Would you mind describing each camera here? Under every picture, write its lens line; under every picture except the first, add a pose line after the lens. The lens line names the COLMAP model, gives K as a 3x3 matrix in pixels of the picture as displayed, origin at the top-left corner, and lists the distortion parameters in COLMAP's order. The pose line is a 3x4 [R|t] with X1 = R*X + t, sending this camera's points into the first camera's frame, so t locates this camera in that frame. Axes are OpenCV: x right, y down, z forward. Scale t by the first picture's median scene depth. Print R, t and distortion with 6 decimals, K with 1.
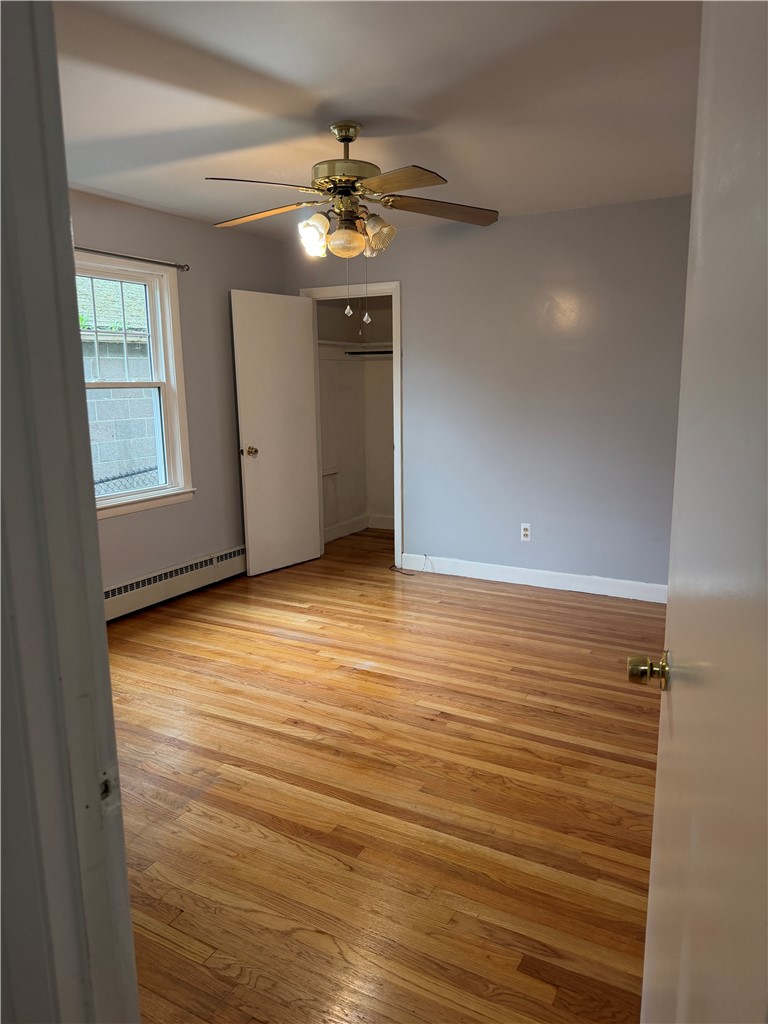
lens RADIAL K [[720.9, 0, 392.5], [0, 720.9, 508.0], [0, 0, 1]] dist [0.016943, -0.031515]
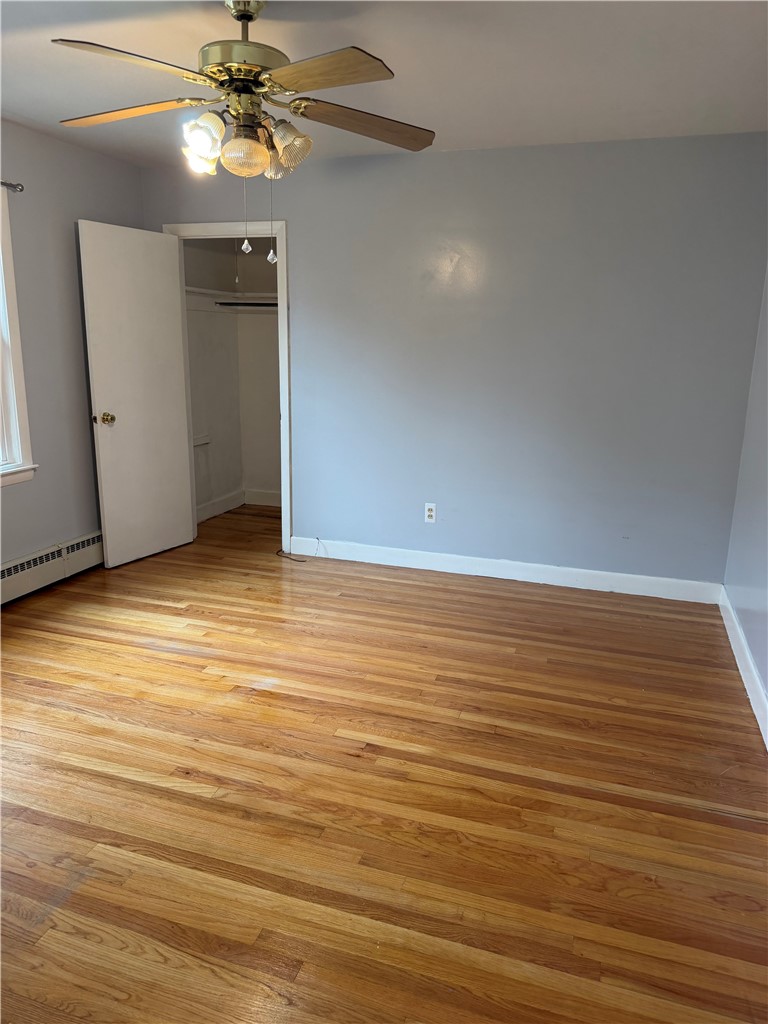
lens RADIAL K [[720.9, 0, 383.3], [0, 720.9, 509.1], [0, 0, 1]] dist [0.016943, -0.031515]
pose [[0.982248, -0.014064, 0.187057, -0.063329], [0.003035, 0.998246, 0.059118, -0.036424], [-0.187561, -0.057501, 0.980569, 0.184298]]
